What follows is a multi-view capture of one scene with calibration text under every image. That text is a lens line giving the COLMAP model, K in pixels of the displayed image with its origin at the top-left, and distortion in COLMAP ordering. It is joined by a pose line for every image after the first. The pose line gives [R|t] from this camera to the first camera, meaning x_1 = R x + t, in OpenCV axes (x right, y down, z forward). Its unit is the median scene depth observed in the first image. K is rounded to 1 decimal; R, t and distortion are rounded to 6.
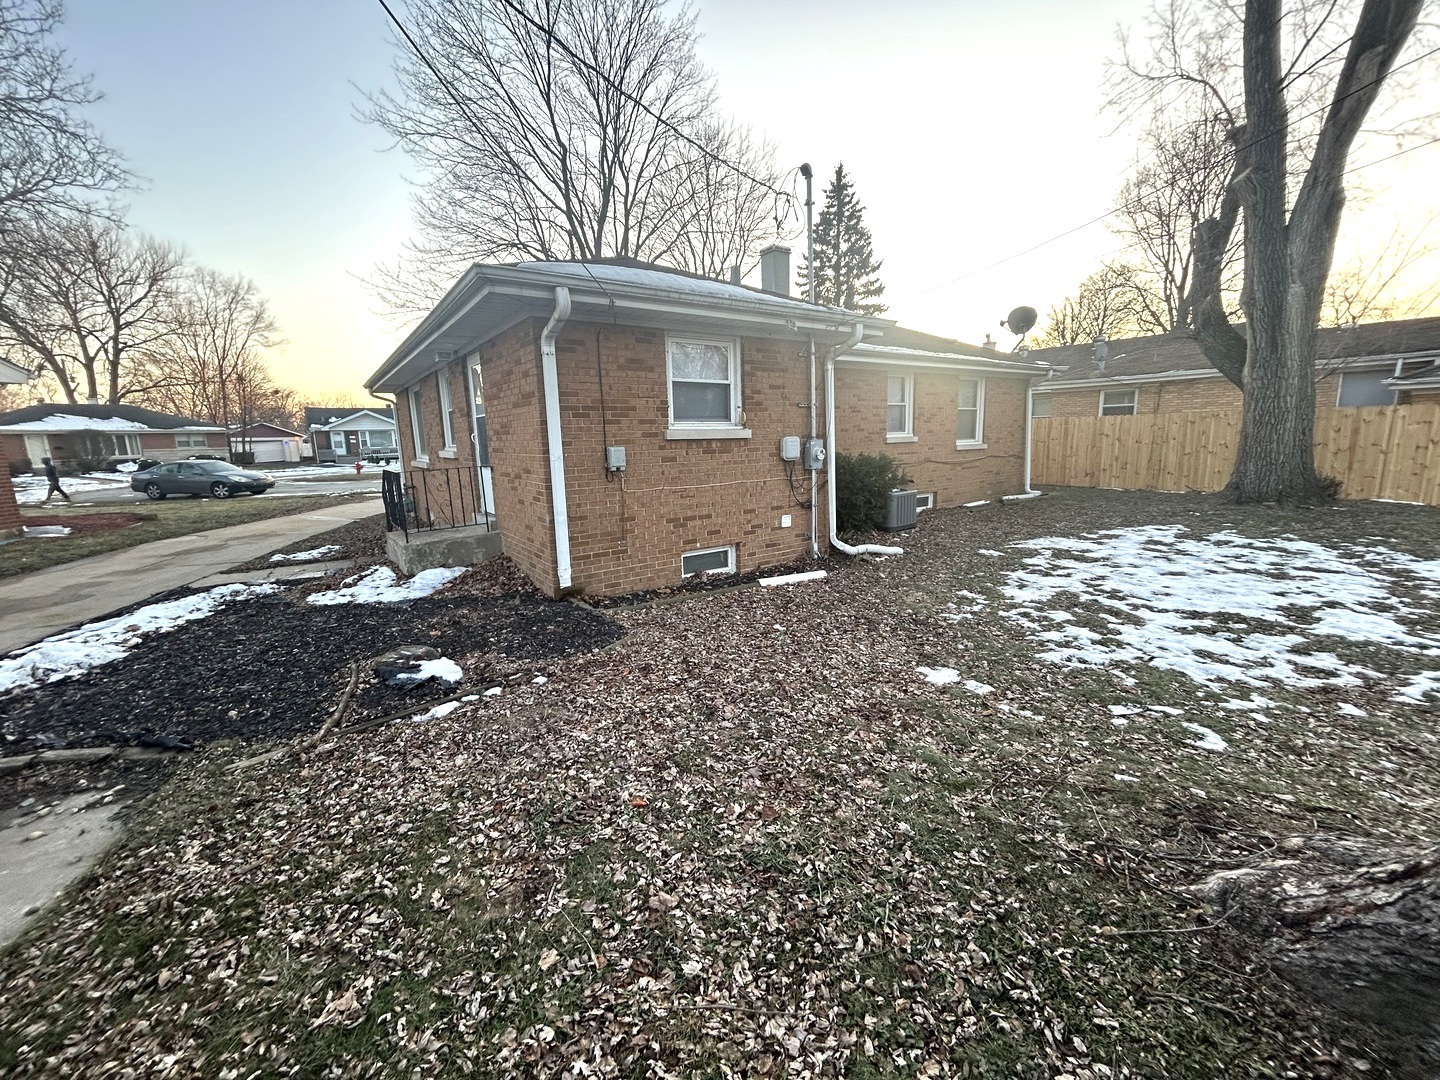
lens RADIAL K [[588.0, 0, 720.0], [0, 588.0, 540.0], [0, 0, 1]] dist [0.000176, -0.000015]
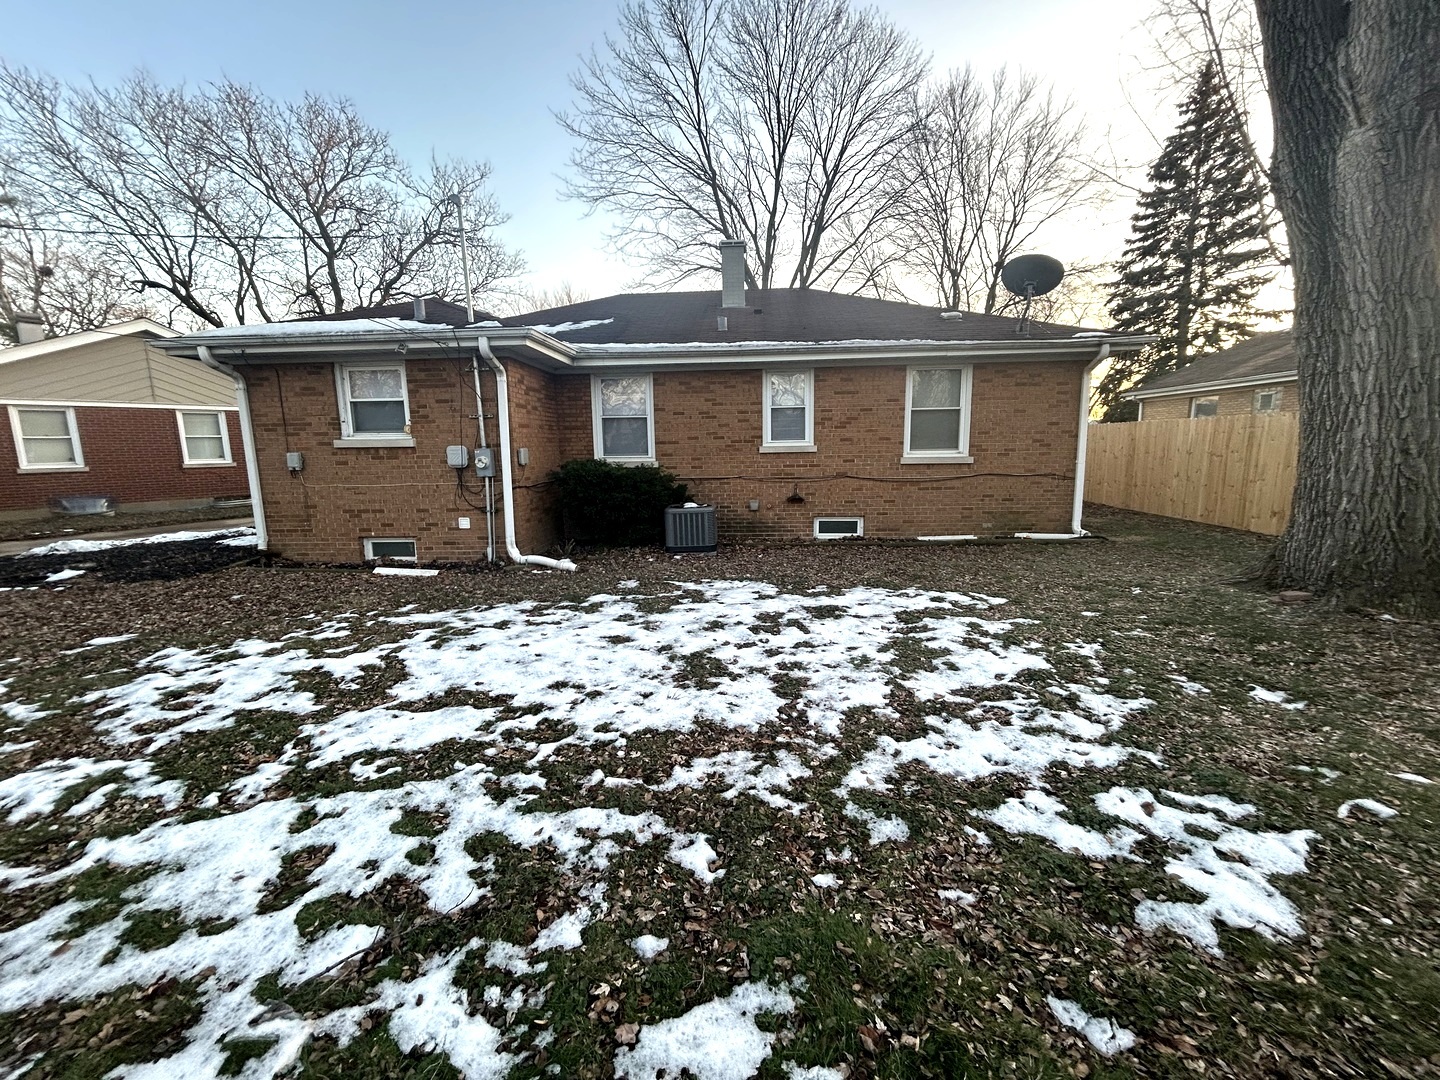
lens RADIAL K [[588.0, 0, 720.0], [0, 588.0, 540.0], [0, 0, 1]] dist [0.000176, -0.000015]
pose [[0.777876, 0.112326, -0.618297, 1.350221], [-0.112819, 0.992872, 0.038437, -0.112181], [0.618207, 0.039856, 0.785004, 0.508440]]
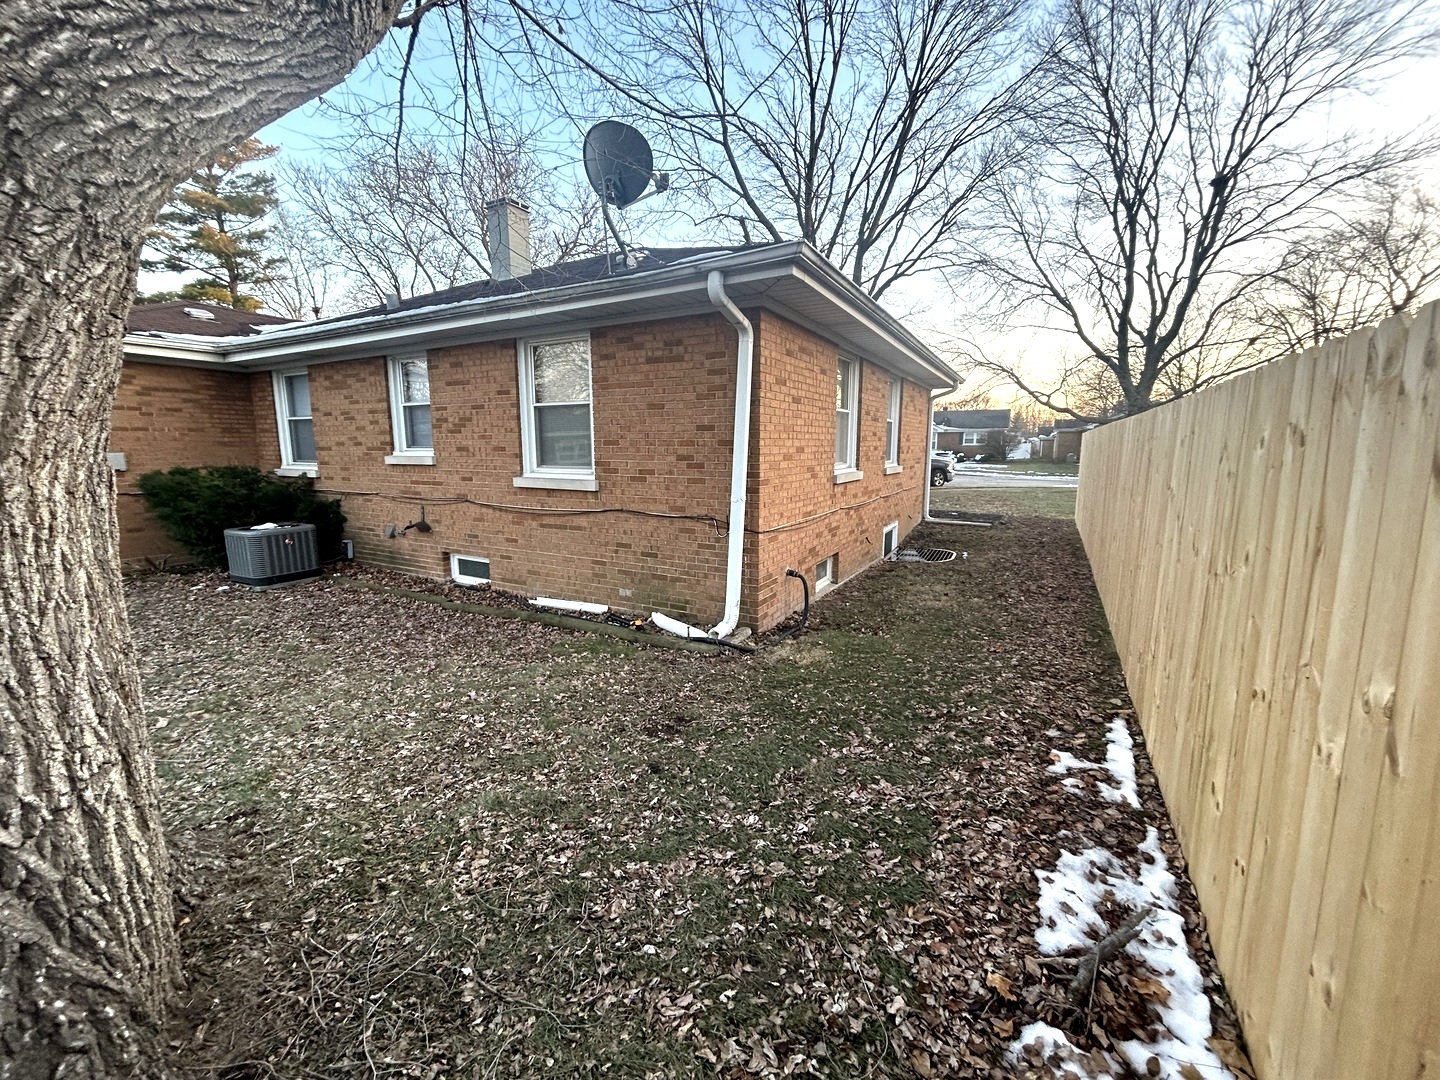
lens RADIAL K [[612.3, 0, 720.0], [0, 612.3, 540.0], [0, 0, 1]] dist [0.000093, -0.000009]
pose [[0.404389, 0.160516, -0.900391, 1.850443], [-0.171243, 0.980357, 0.097862, -0.365031], [0.898413, 0.114611, 0.423932, 1.802978]]
